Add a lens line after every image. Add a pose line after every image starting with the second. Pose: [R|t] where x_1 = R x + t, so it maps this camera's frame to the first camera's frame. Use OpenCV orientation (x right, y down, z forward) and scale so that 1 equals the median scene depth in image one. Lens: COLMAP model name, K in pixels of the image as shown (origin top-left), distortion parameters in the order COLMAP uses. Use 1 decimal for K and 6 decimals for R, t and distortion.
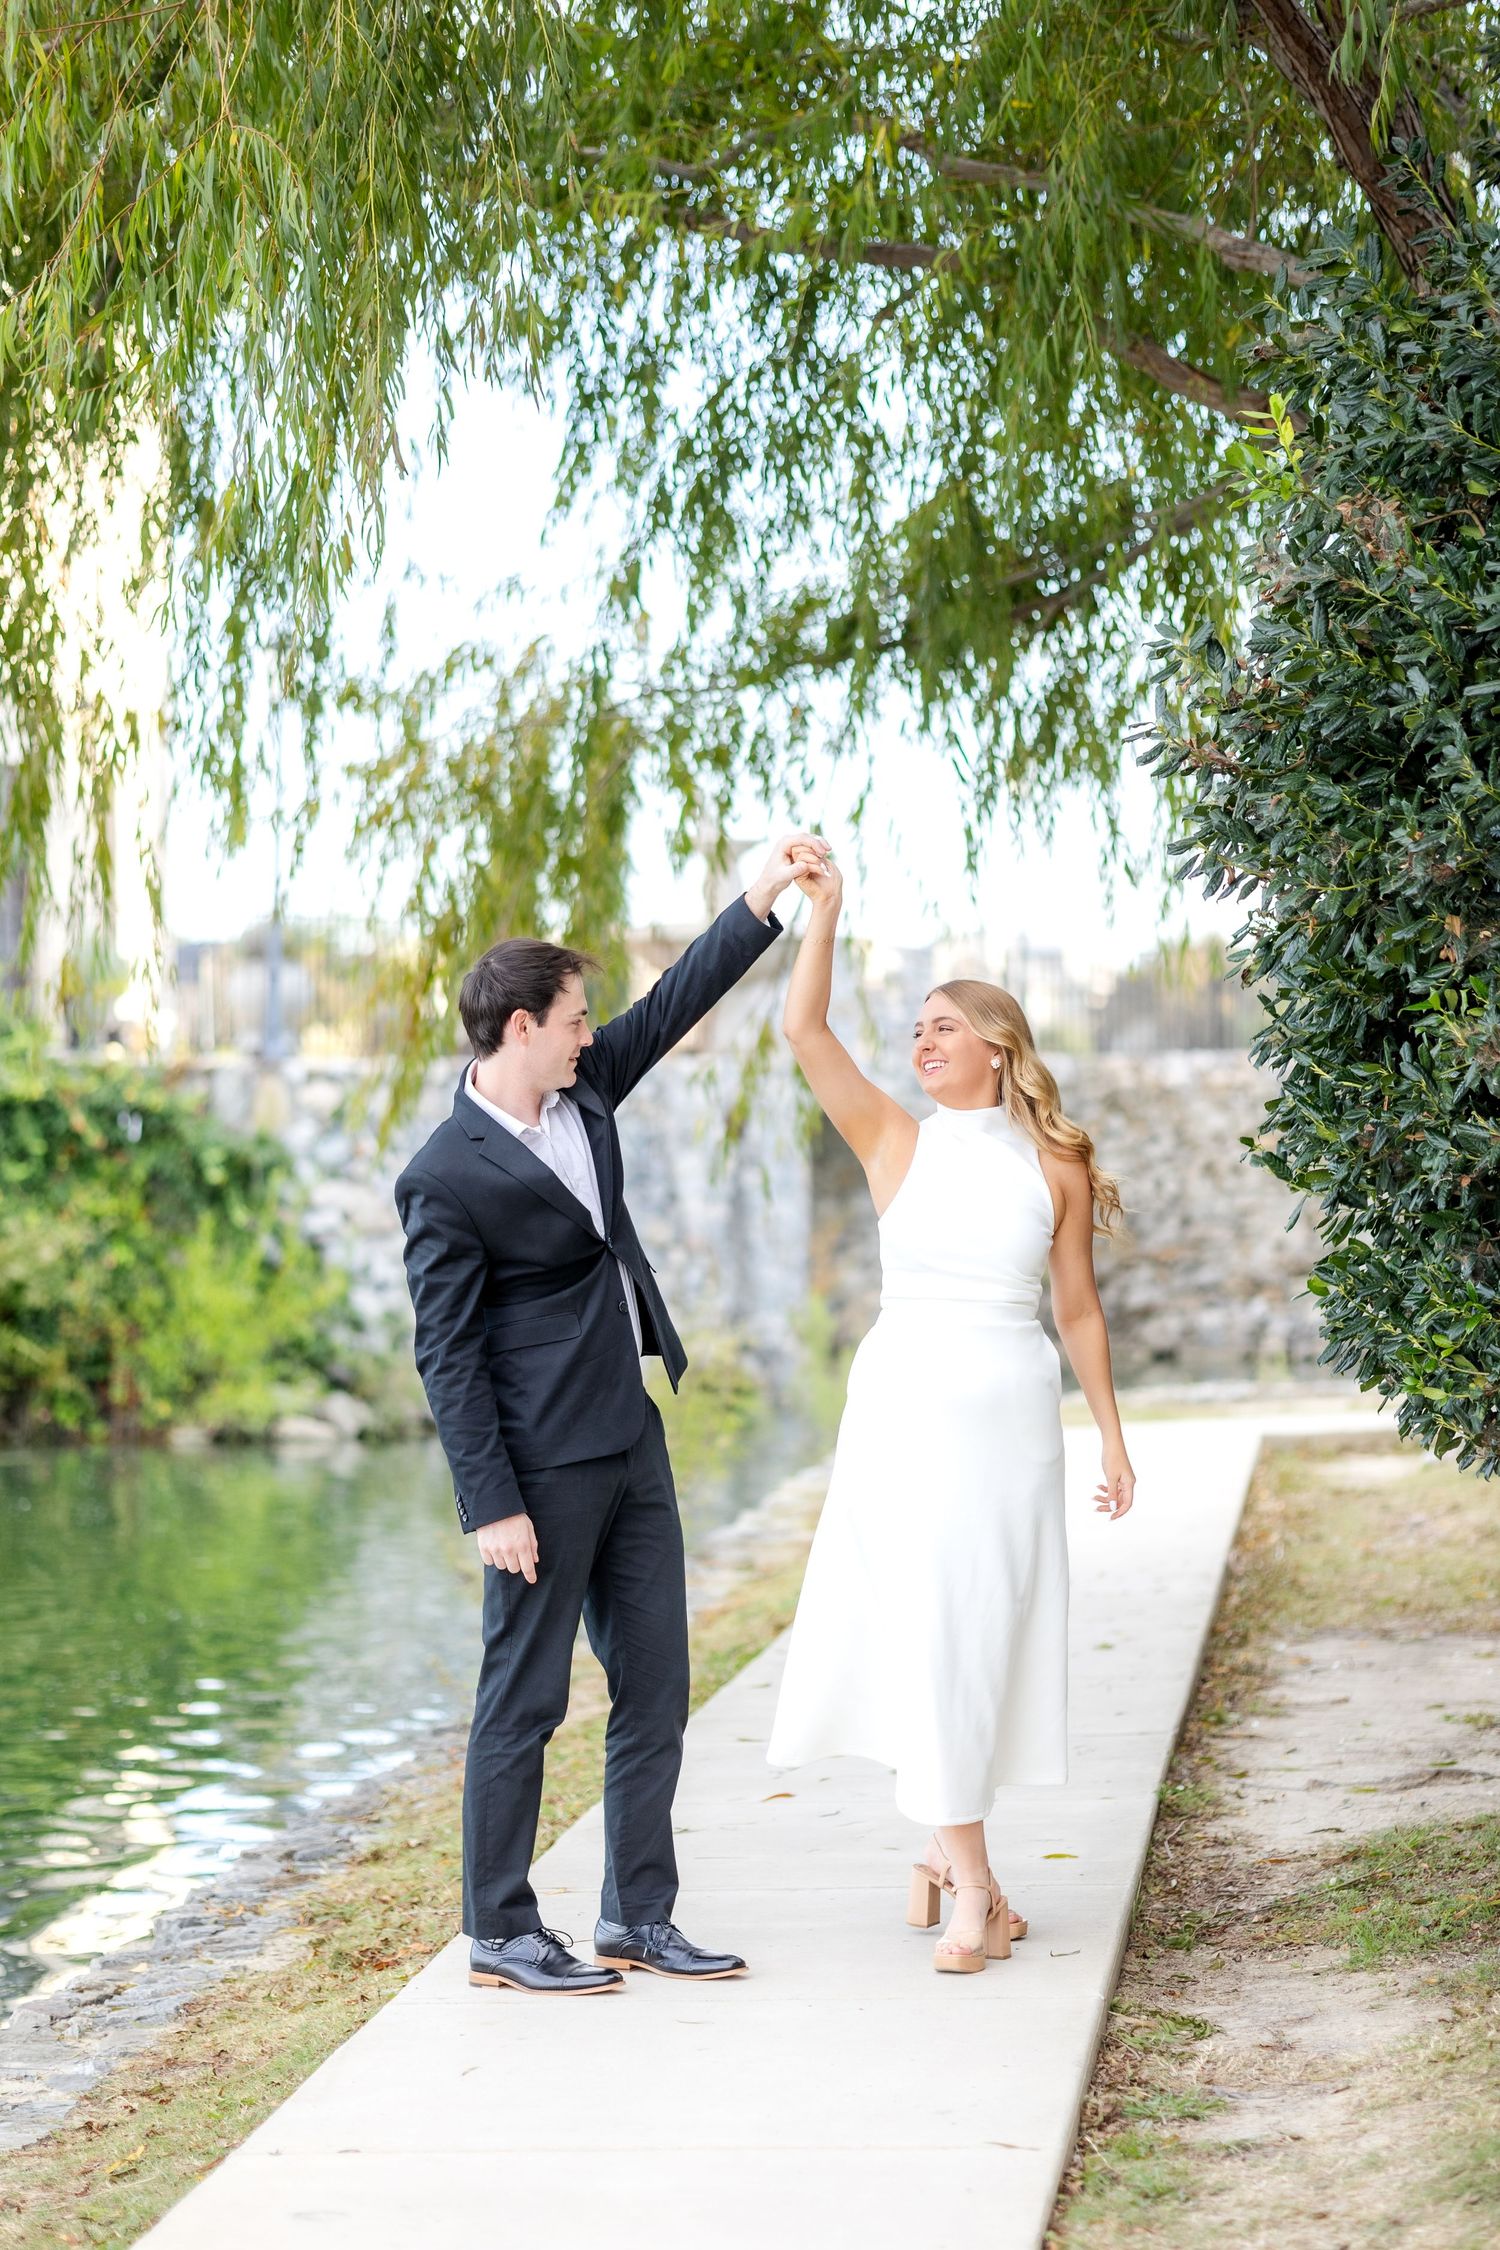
lens RADIAL K [[5441.4, 0, 750.0], [0, 5441.4, 1125.0], [0, 0, 1]] dist [-0.024801, -1.307753]
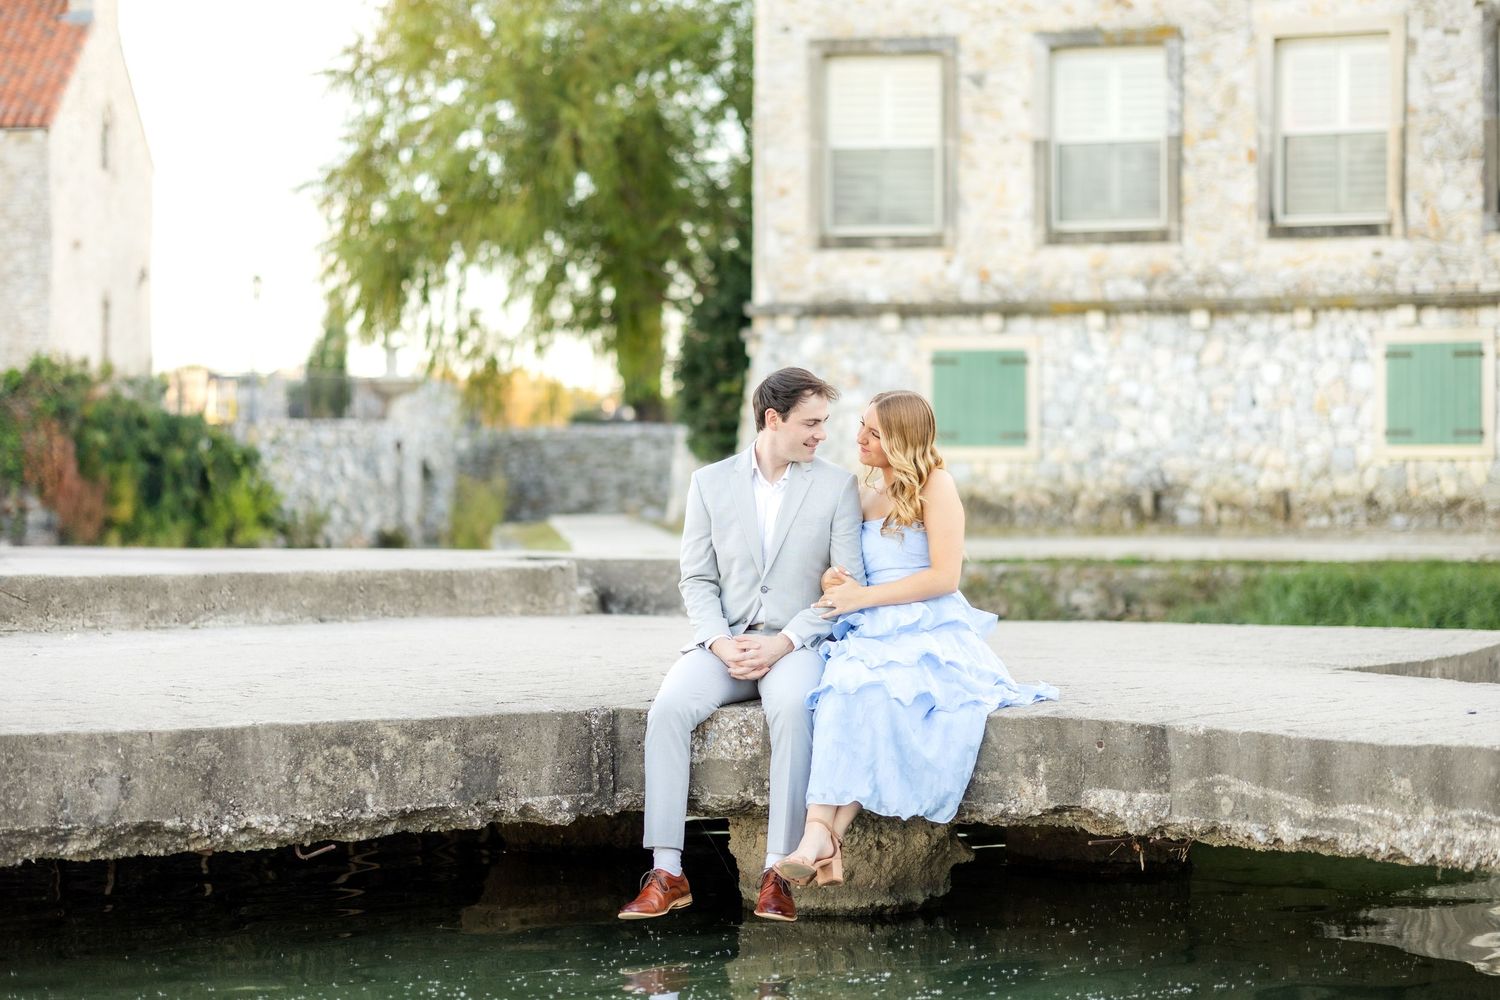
lens RADIAL K [[3685.9, 0, 750.0], [0, 3685.9, 500.0], [0, 0, 1]] dist [-0.099717, 0.181070]
pose [[0.981762, 0.015697, 0.189464, -0.611902], [-0.016282, 0.999866, 0.001532, 0.071184], [-0.189415, -0.004589, 0.981886, -3.021338]]
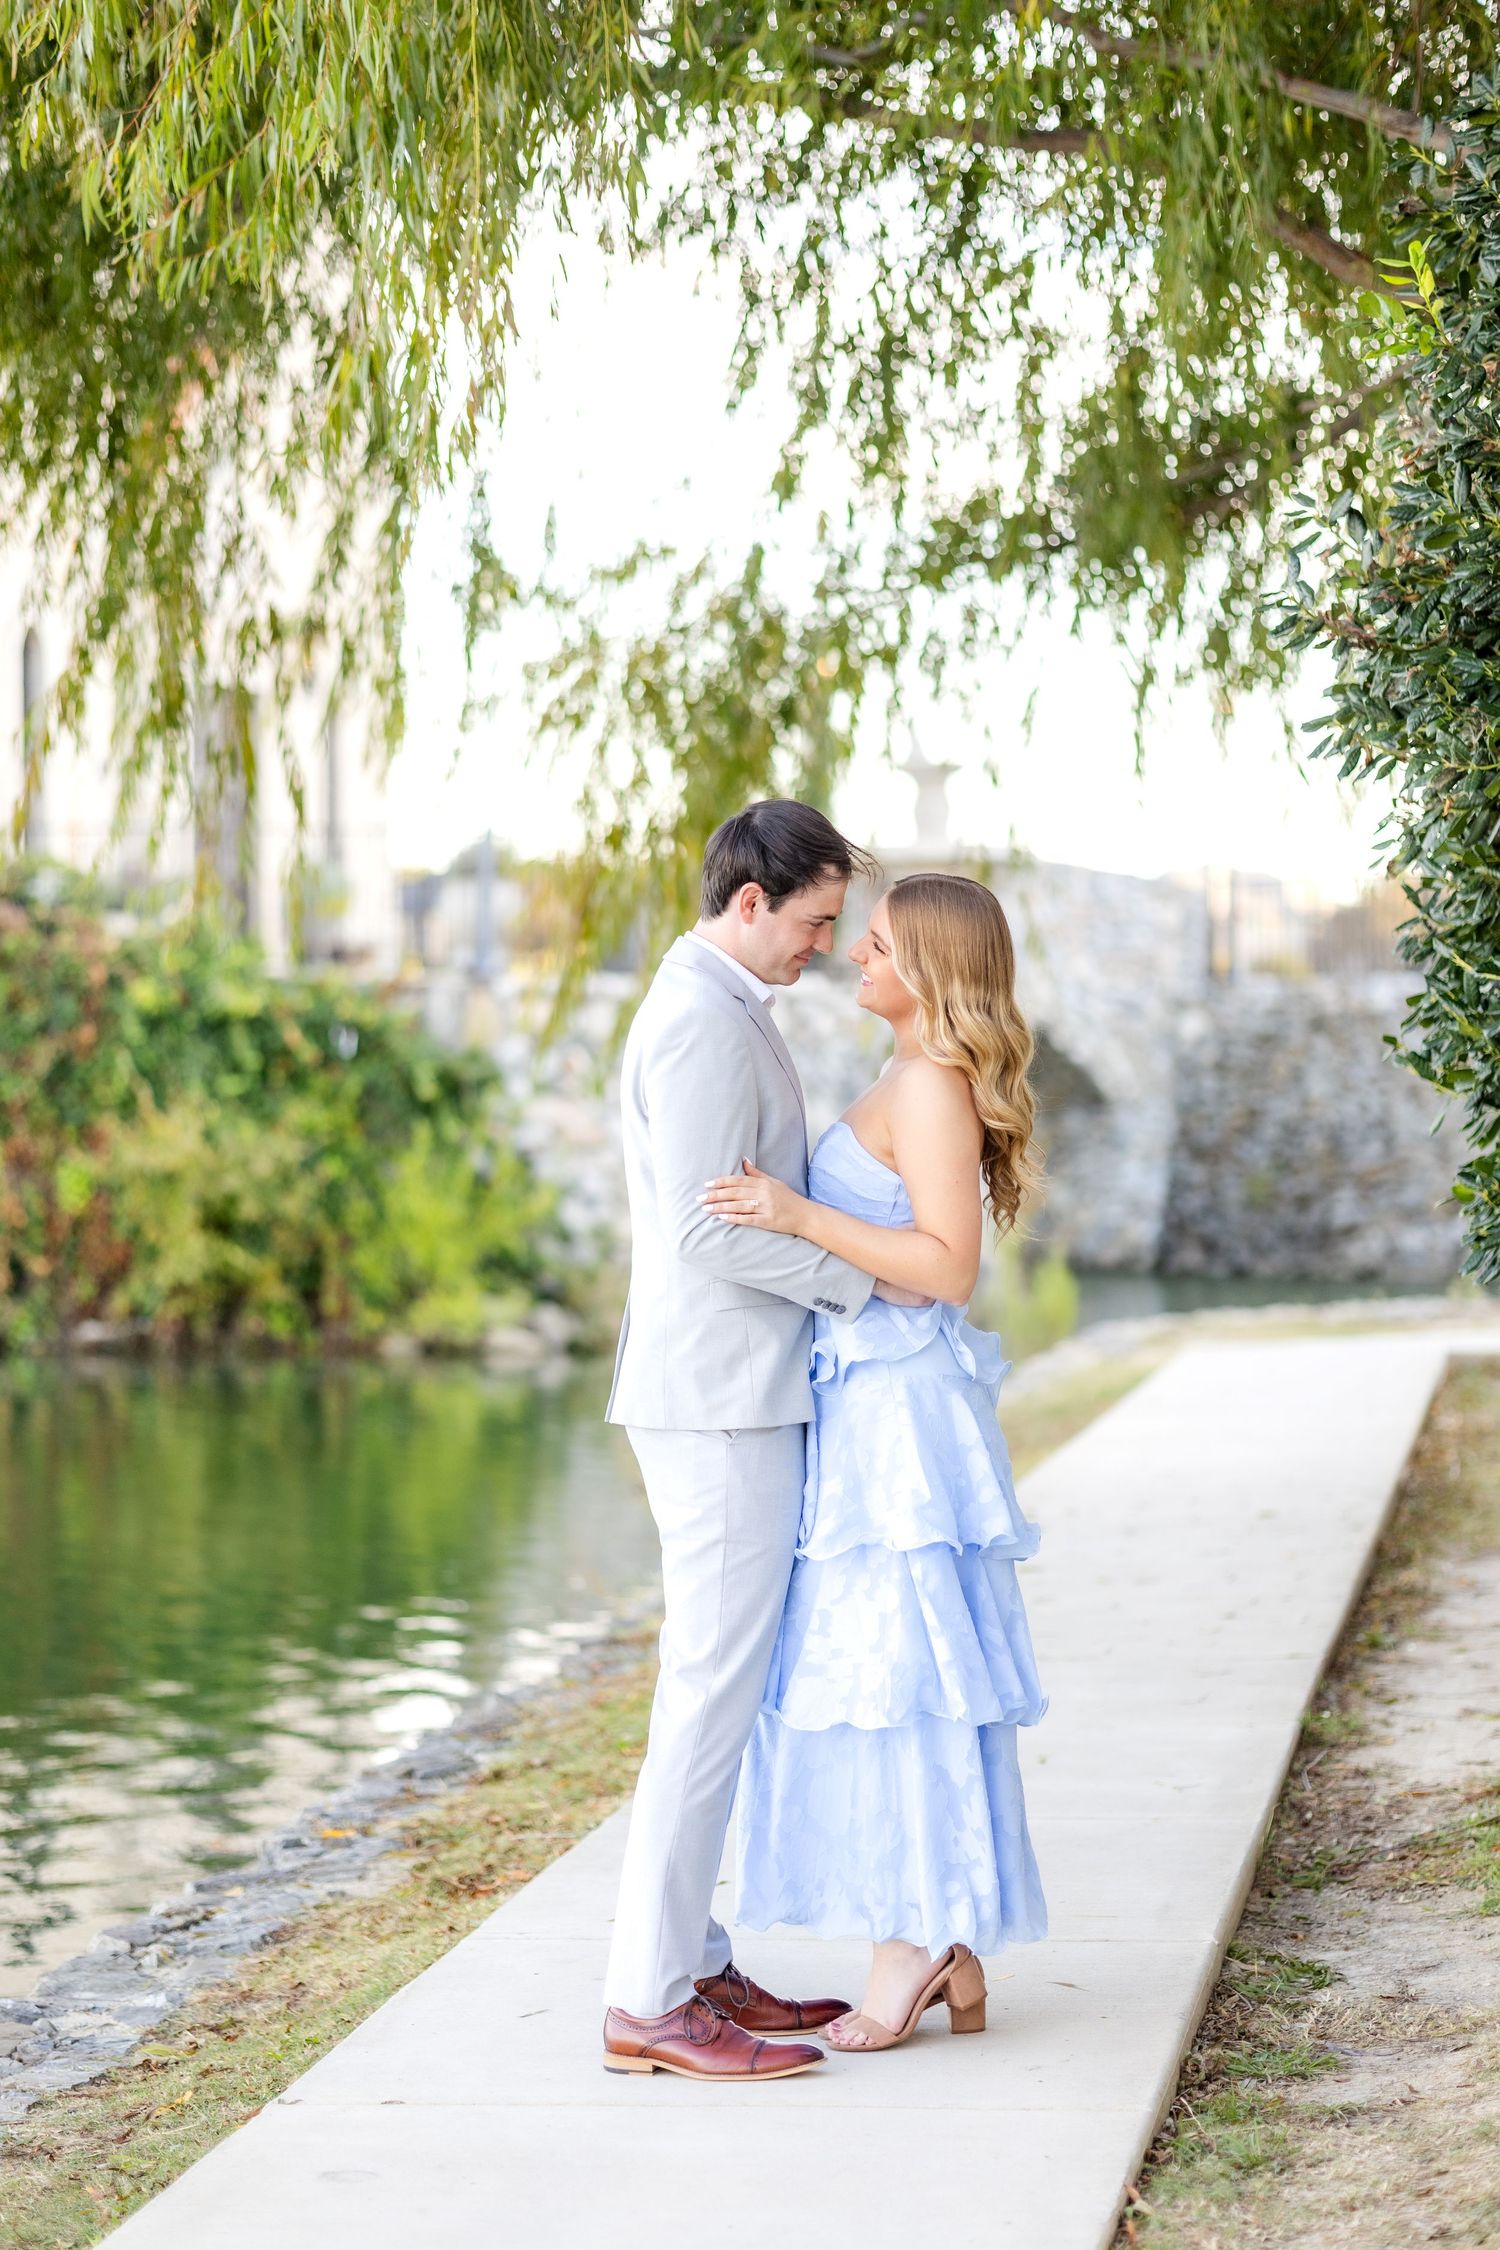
lens RADIAL K [[5223.8, 0, 747.7], [0, 5223.8, 1176.3], [0, 0, 1]] dist [-0.128936, -0.402247]
pose [[0.998864, 0.006365, -0.047223, 0.022741], [-0.005247, 0.999704, 0.023760, 0.005783], [0.047360, -0.023485, 0.998602, 0.086340]]
